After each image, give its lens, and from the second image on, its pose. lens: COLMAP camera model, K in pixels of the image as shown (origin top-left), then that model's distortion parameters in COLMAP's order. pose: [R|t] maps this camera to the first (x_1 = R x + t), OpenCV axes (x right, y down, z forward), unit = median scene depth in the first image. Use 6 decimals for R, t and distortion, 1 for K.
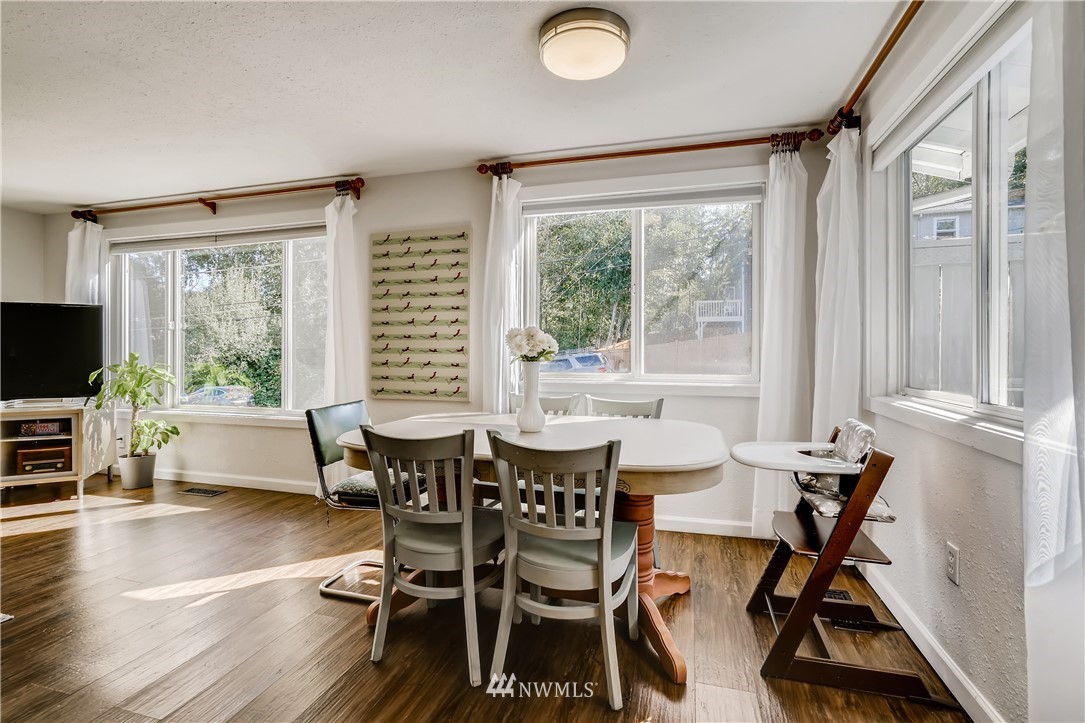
lens RADIAL K [[493.3, 0, 542.0], [0, 493.3, 360.4], [0, 0, 1]] dist [-0.032972, 0.023052]
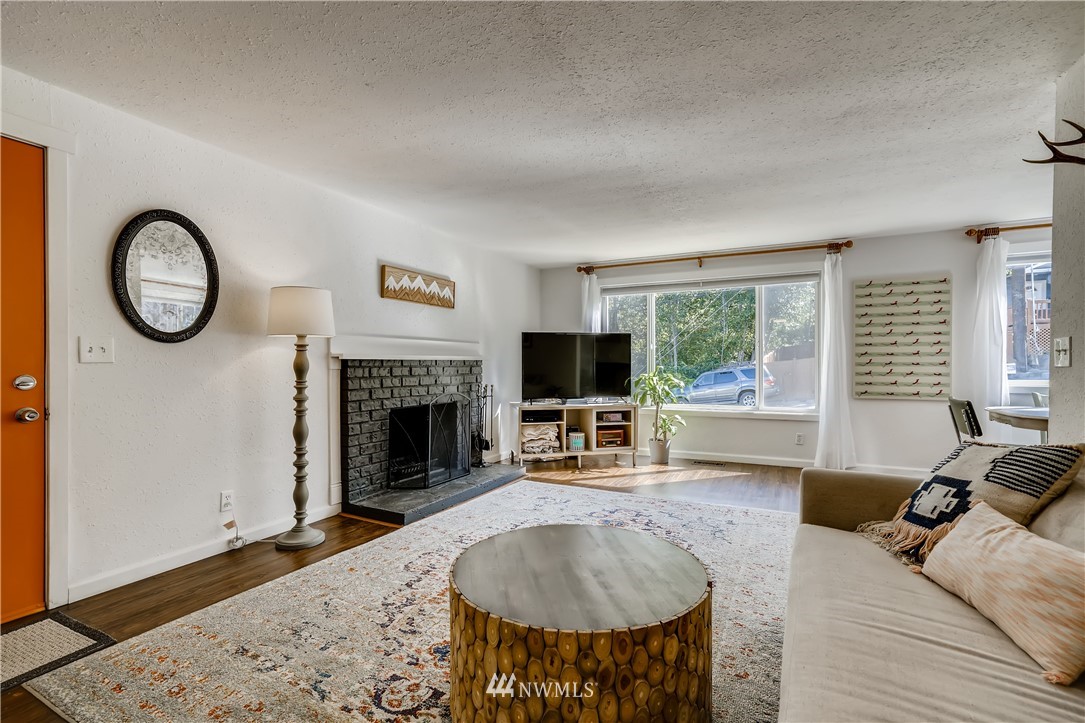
lens RADIAL K [[493.3, 0, 542.0], [0, 493.3, 360.4], [0, 0, 1]] dist [-0.032972, 0.023052]
pose [[0.982595, -0.005315, -0.185682, -0.999750], [0.000248, 0.999627, -0.027298, 0.007541], [0.185758, 0.026777, 0.982231, -0.544238]]
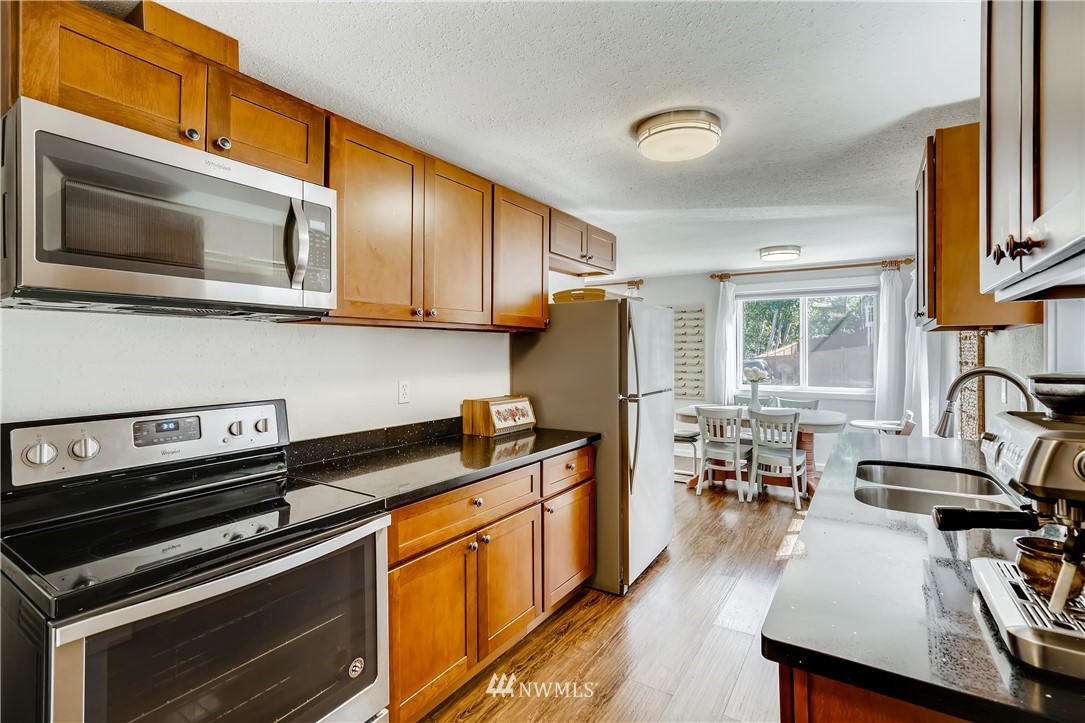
lens RADIAL K [[499.7, 0, 541.3], [0, 499.7, 345.9], [0, 0, 1]] dist [-0.017094, 0.000468]
pose [[0.958790, -0.004141, -0.284085, -0.200648], [-0.005319, 0.999457, -0.032521, -0.053928], [0.284066, 0.032692, 0.958247, -0.966724]]
